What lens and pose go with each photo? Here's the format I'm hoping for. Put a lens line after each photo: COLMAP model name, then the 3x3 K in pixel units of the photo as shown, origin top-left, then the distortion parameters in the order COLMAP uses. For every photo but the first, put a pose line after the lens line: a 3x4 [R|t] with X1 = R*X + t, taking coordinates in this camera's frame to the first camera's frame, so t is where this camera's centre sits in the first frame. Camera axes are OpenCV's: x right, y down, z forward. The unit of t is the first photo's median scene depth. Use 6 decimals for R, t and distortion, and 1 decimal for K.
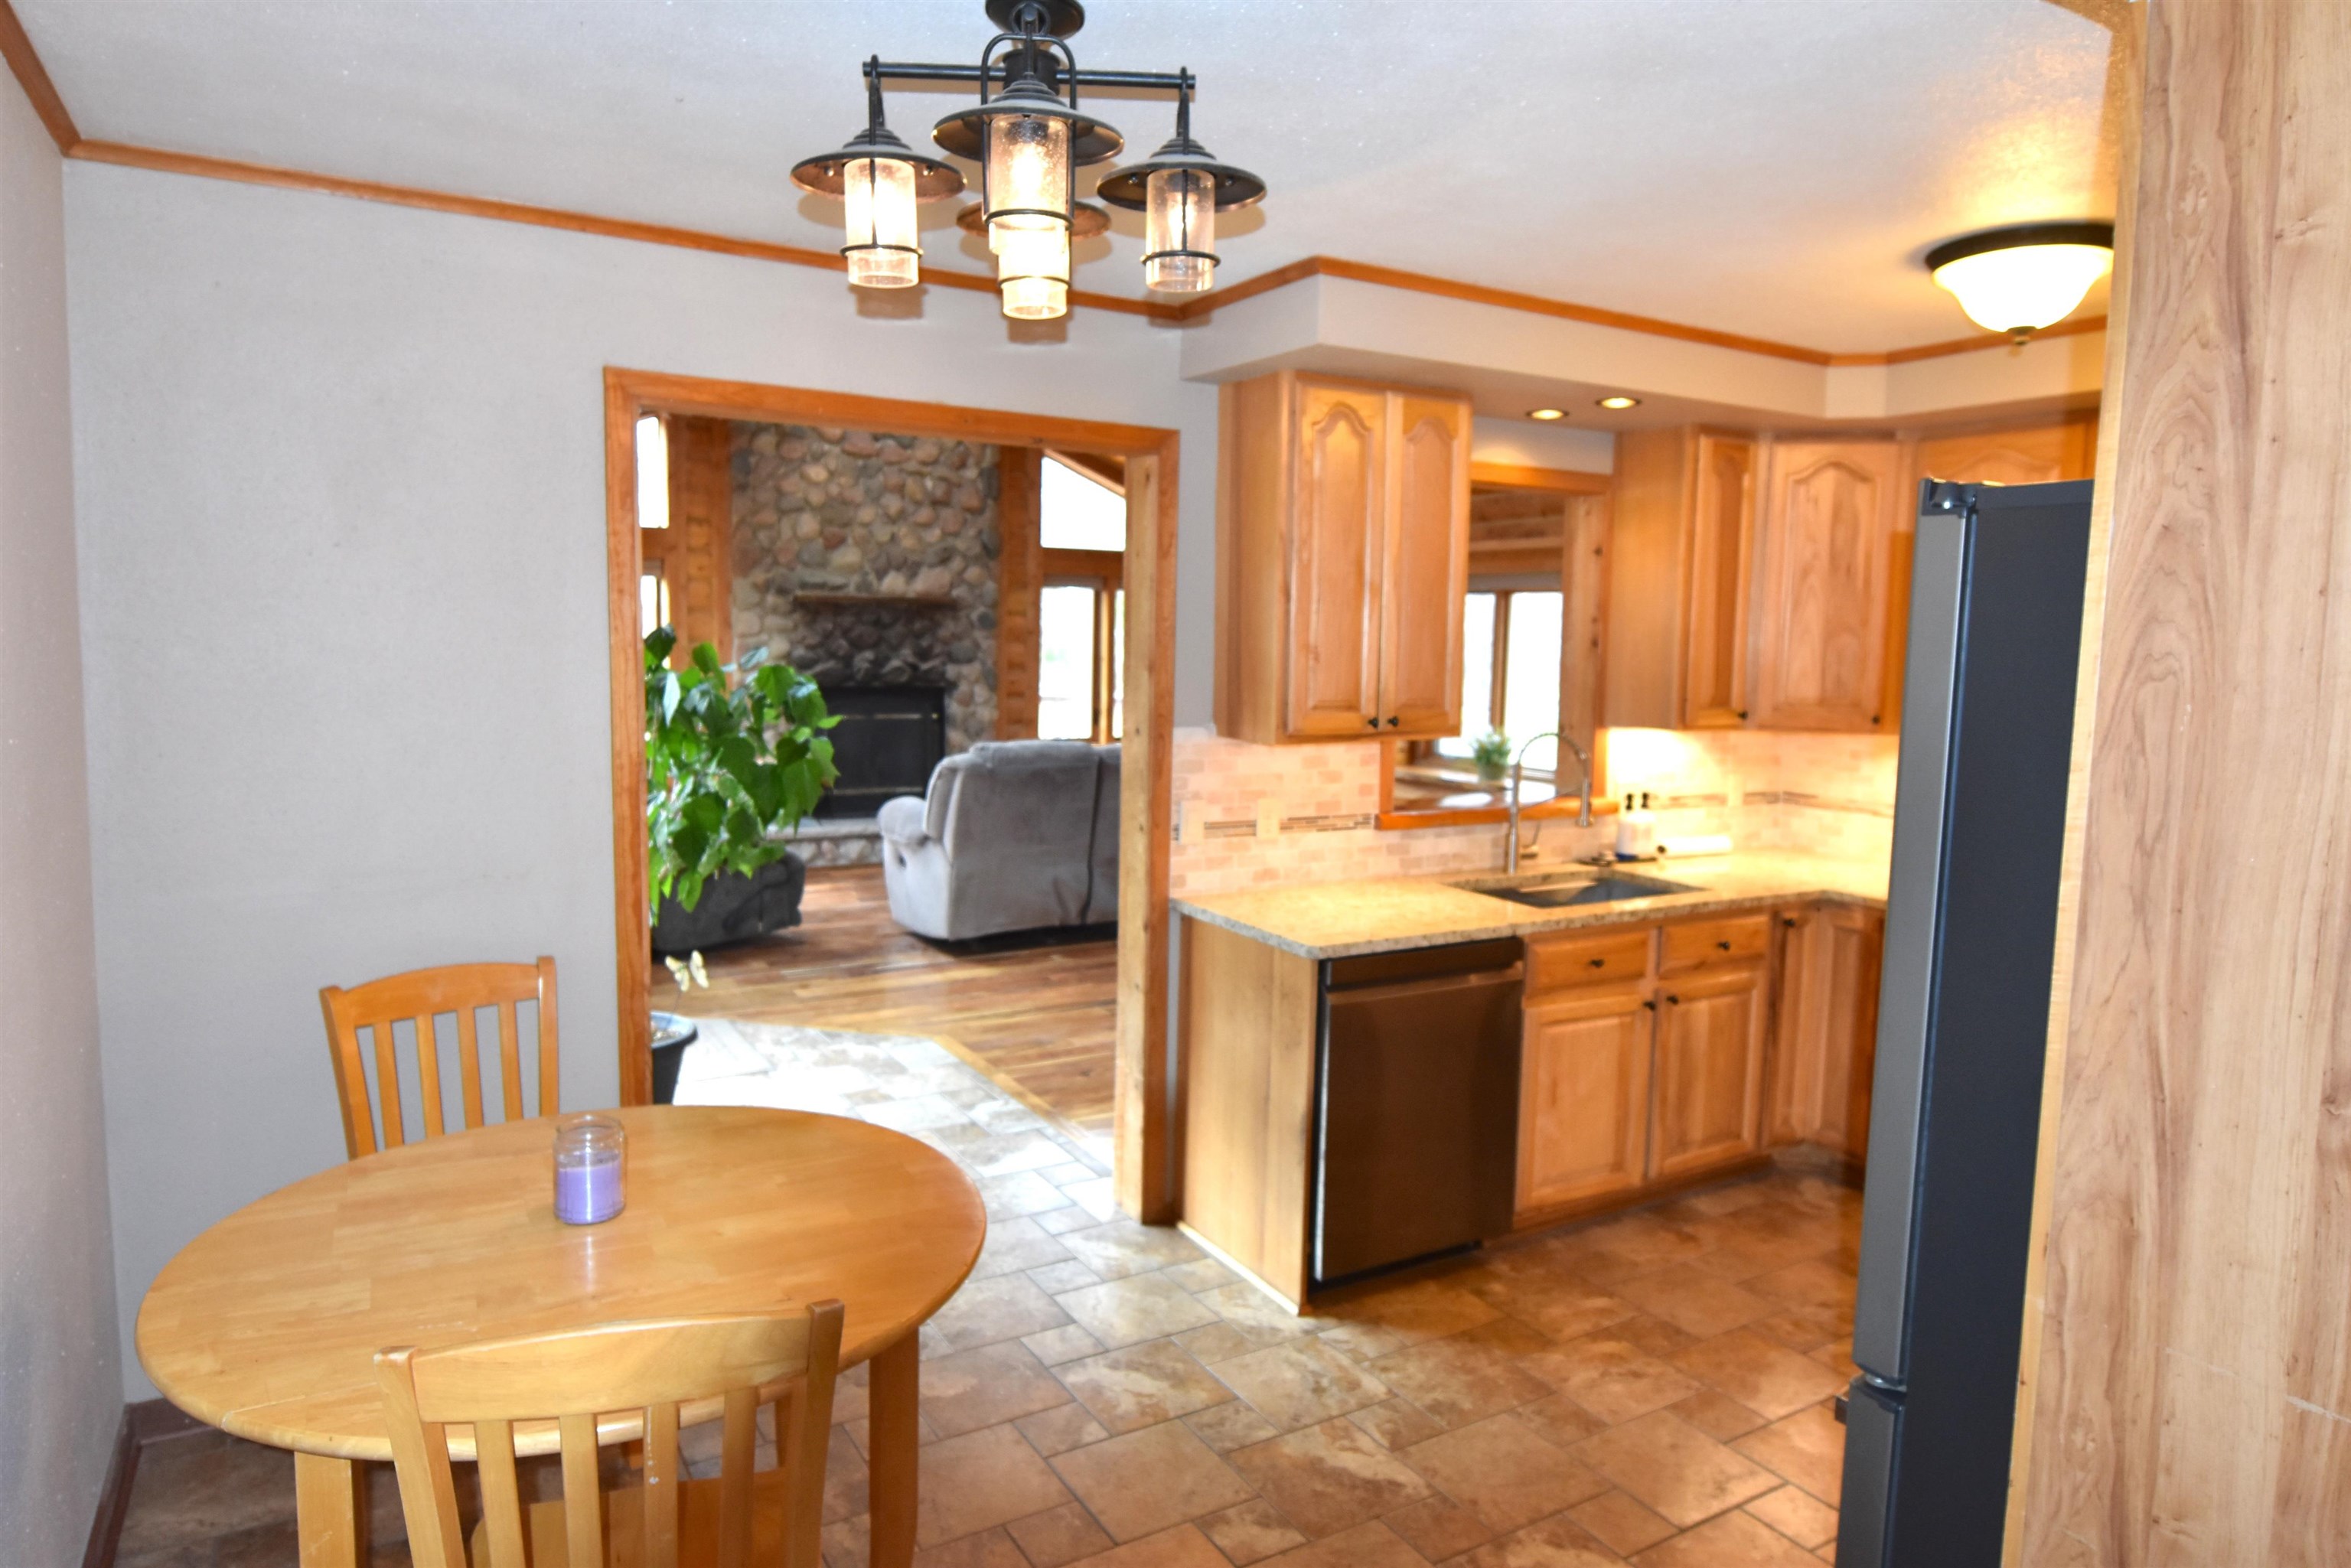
lens RADIAL K [[1431.1, 0, 1184.9], [0, 1431.1, 783.1], [0, 0, 1]] dist [-0.010765, -0.006640]
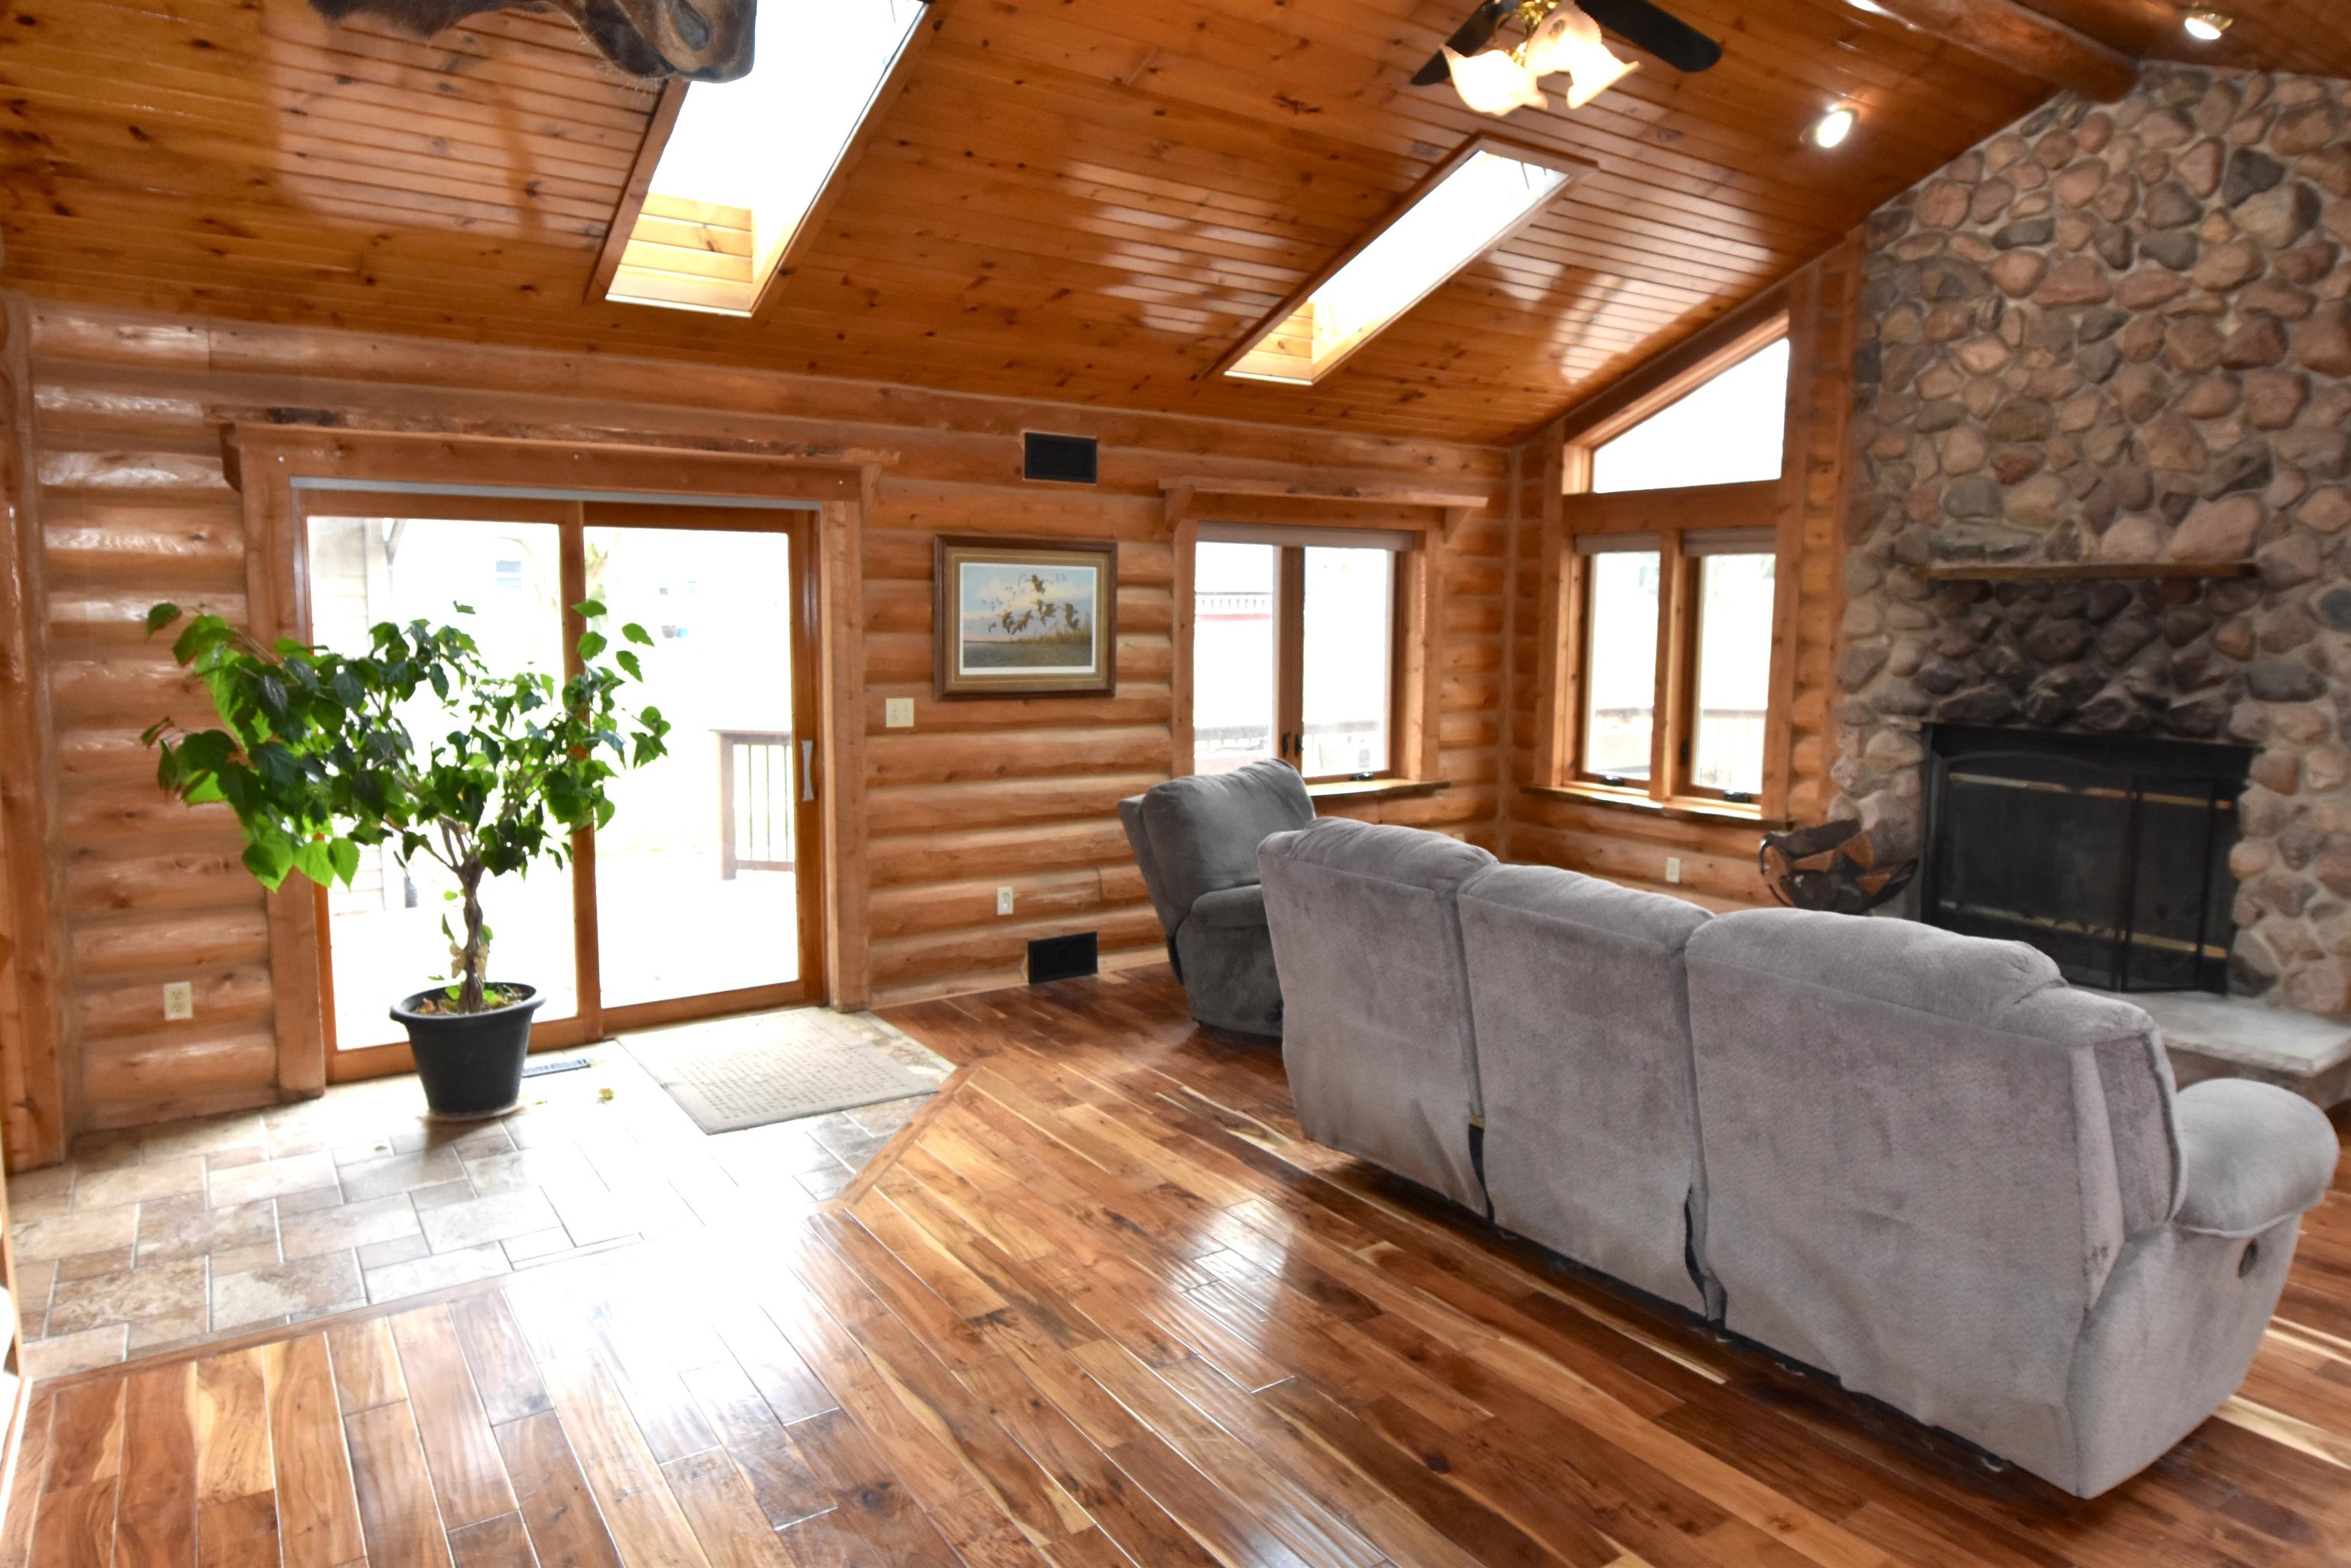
lens RADIAL K [[1431.1, 0, 1180.8], [0, 1431.1, 770.1], [0, 0, 1]] dist [-0.010765, -0.006640]
pose [[0.058150, 0.096268, -0.993655, 0.304707], [-0.109106, 0.989990, 0.089528, -0.067118], [0.992328, 0.103208, 0.068072, 0.650453]]
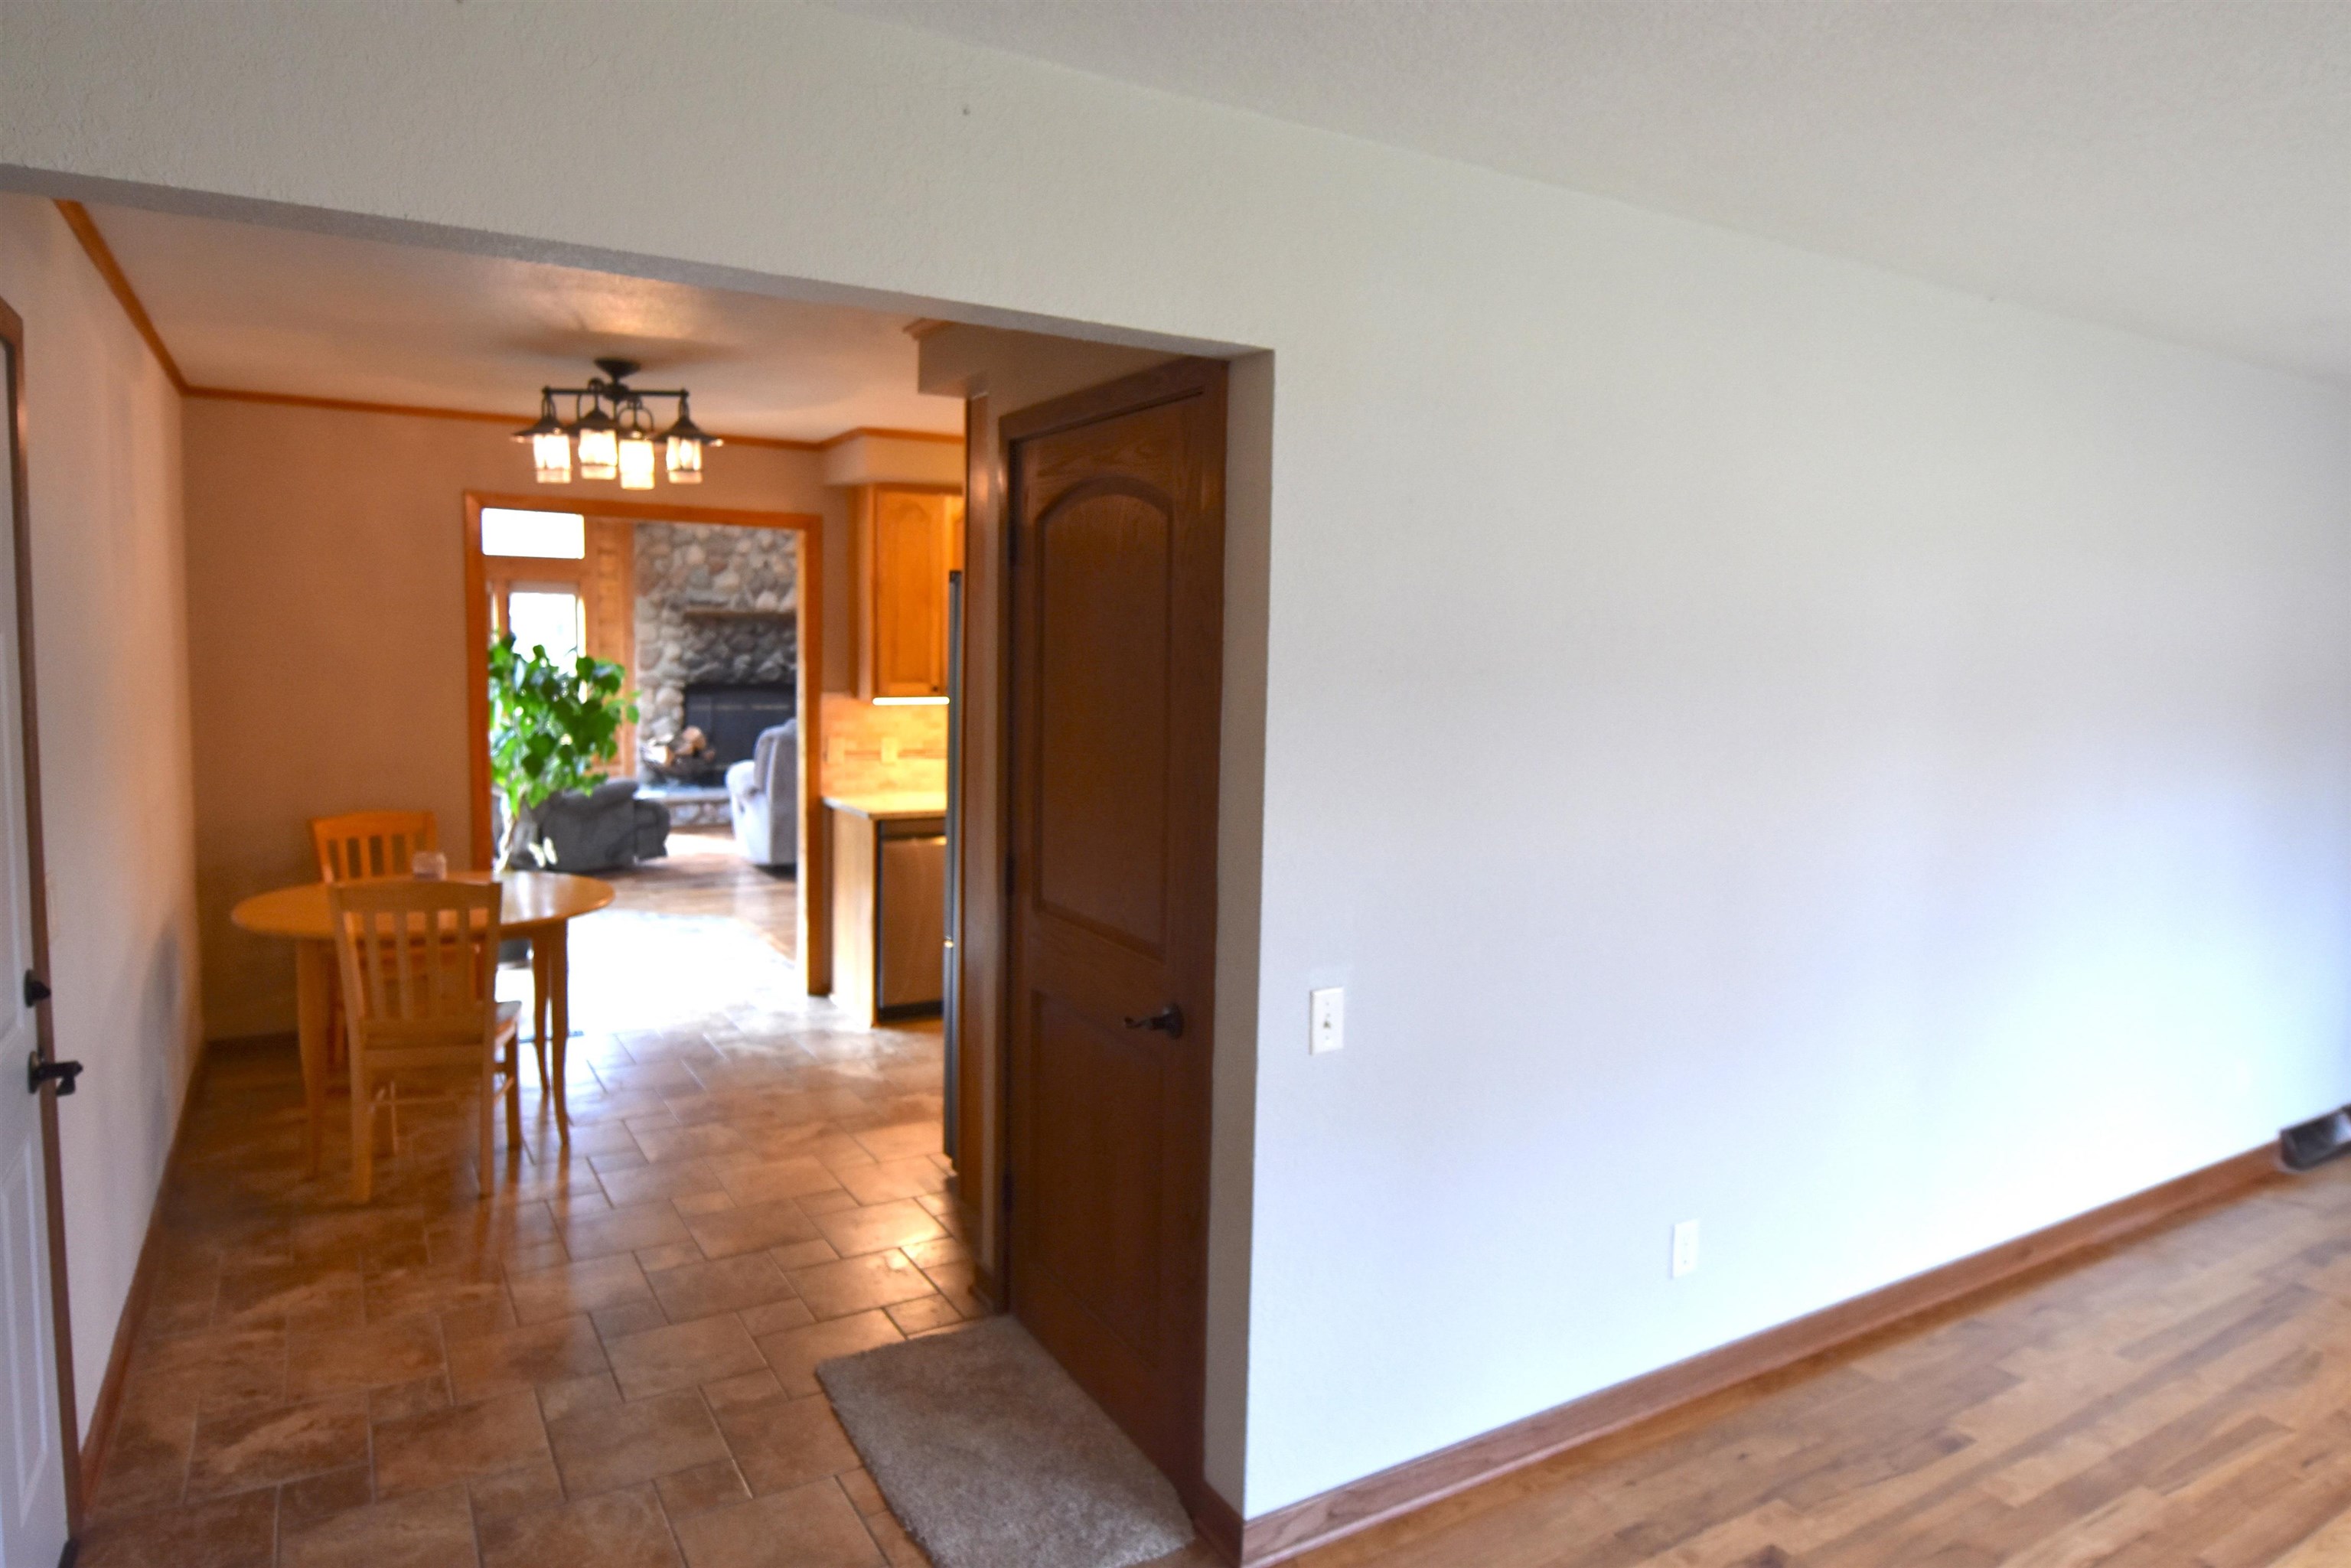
lens RADIAL K [[1431.1, 0, 1183.5], [0, 1431.1, 774.9], [0, 0, 1]] dist [-0.010765, -0.006640]
pose [[0.999974, -0.002431, 0.006805, 0.157465], [0.002519, 0.999912, -0.013005, 0.031158], [-0.006772, 0.013022, 0.999892, -0.262012]]
